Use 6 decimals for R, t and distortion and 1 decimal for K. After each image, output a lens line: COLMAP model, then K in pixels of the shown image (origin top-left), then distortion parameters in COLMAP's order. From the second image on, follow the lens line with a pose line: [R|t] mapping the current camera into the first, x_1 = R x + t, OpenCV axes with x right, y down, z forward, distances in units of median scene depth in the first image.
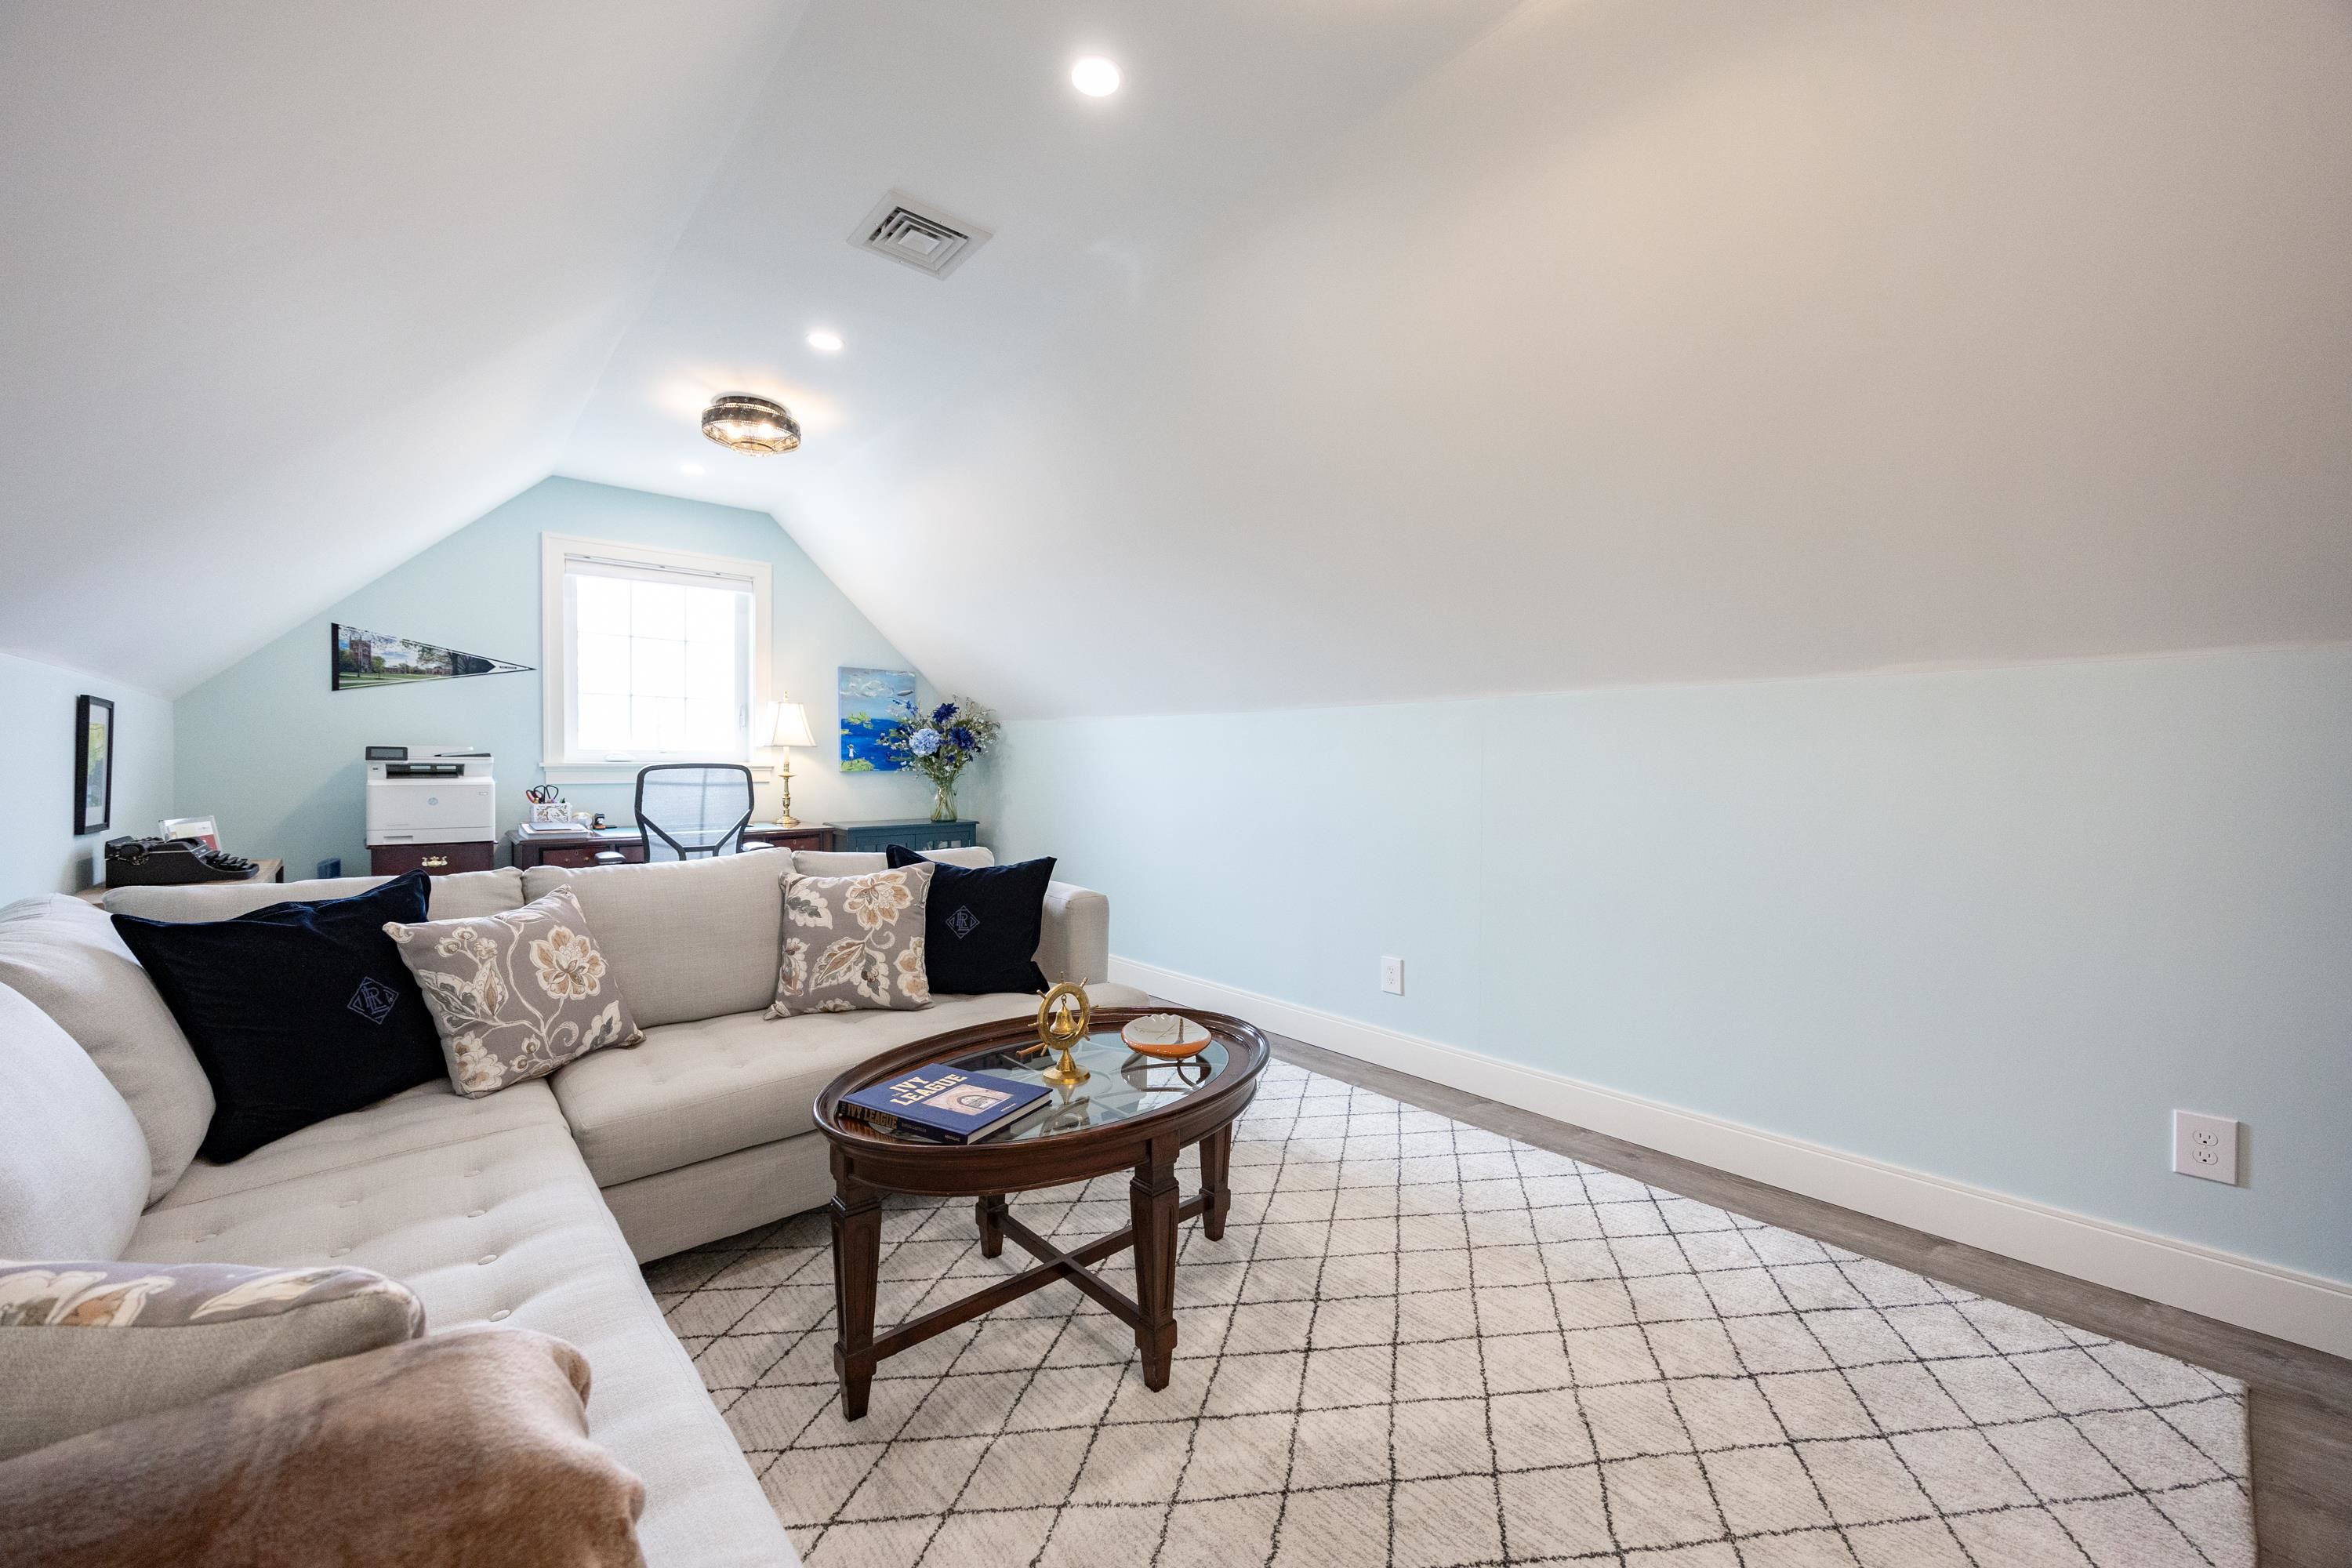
lens RADIAL K [[892.0, 0, 1178.9], [0, 892.0, 792.5], [0, 0, 1]] dist [-0.002274, -0.000201]
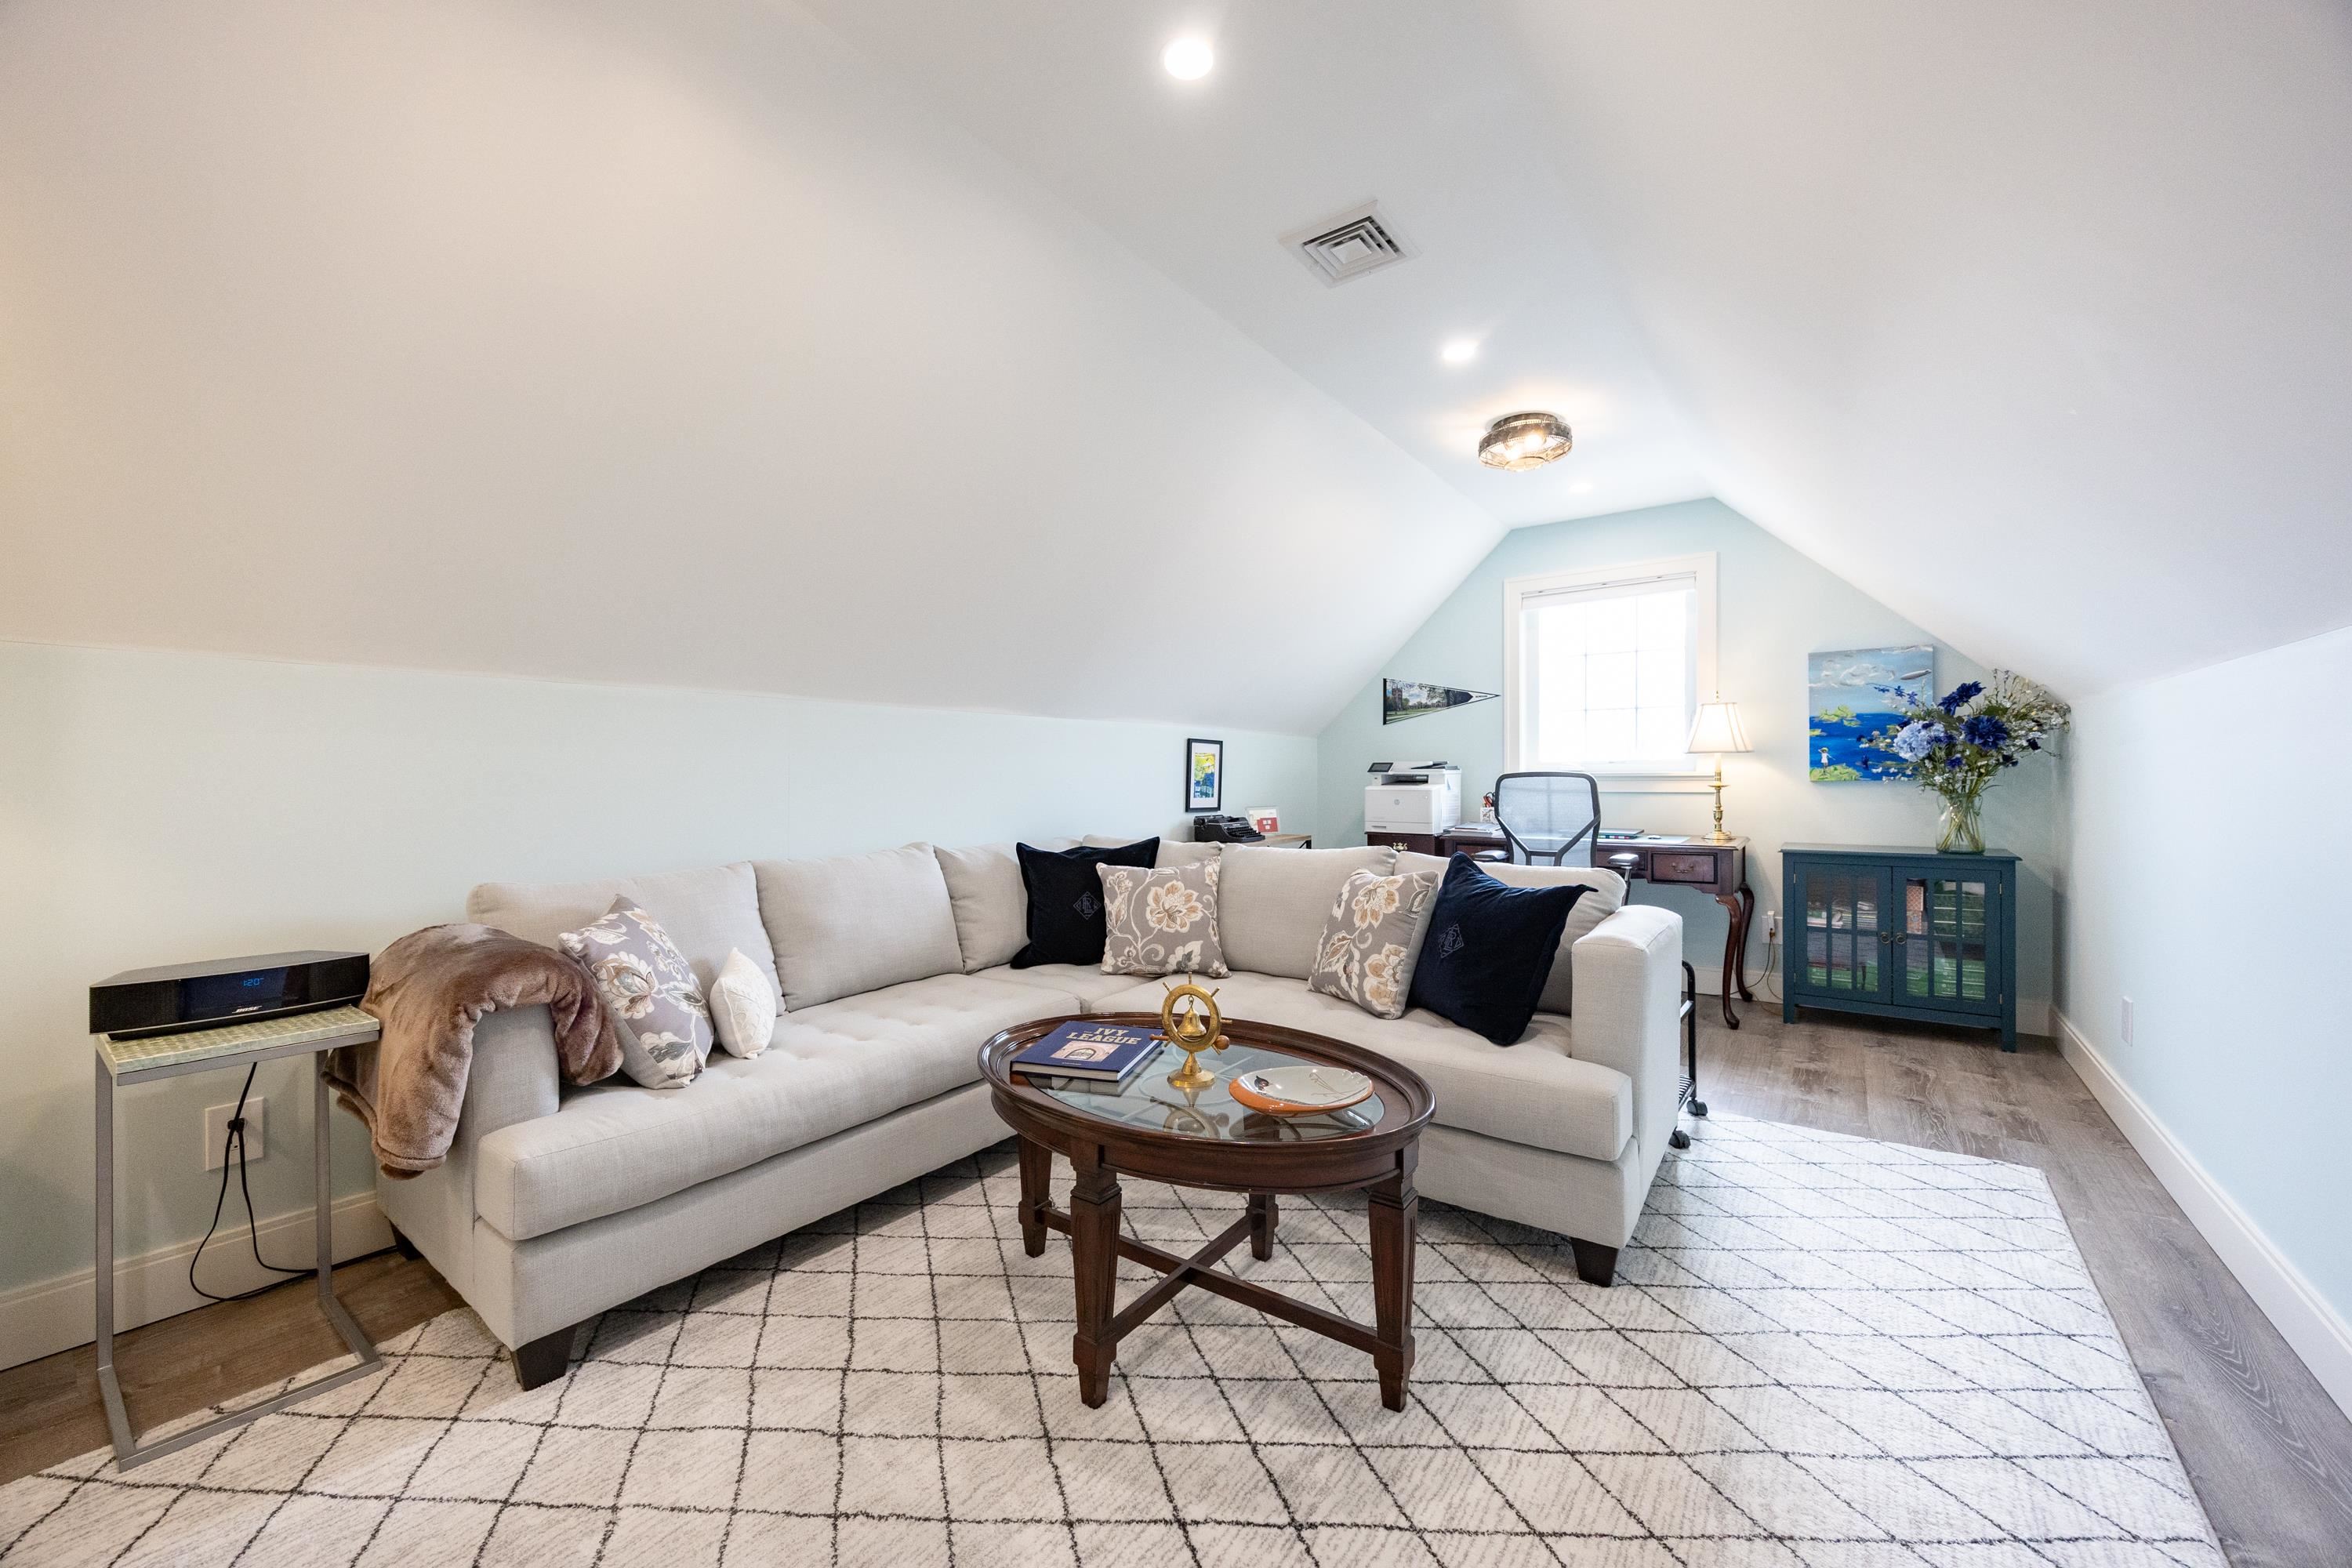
lens RADIAL K [[892.0, 0, 1183.2], [0, 892.0, 790.9], [0, 0, 1]] dist [-0.002274, -0.000201]
pose [[0.219504, 0.007892, -0.975580, 0.382976], [-0.028195, 0.999601, 0.001743, -0.000452], [0.975204, 0.027124, 0.219638, 0.354682]]
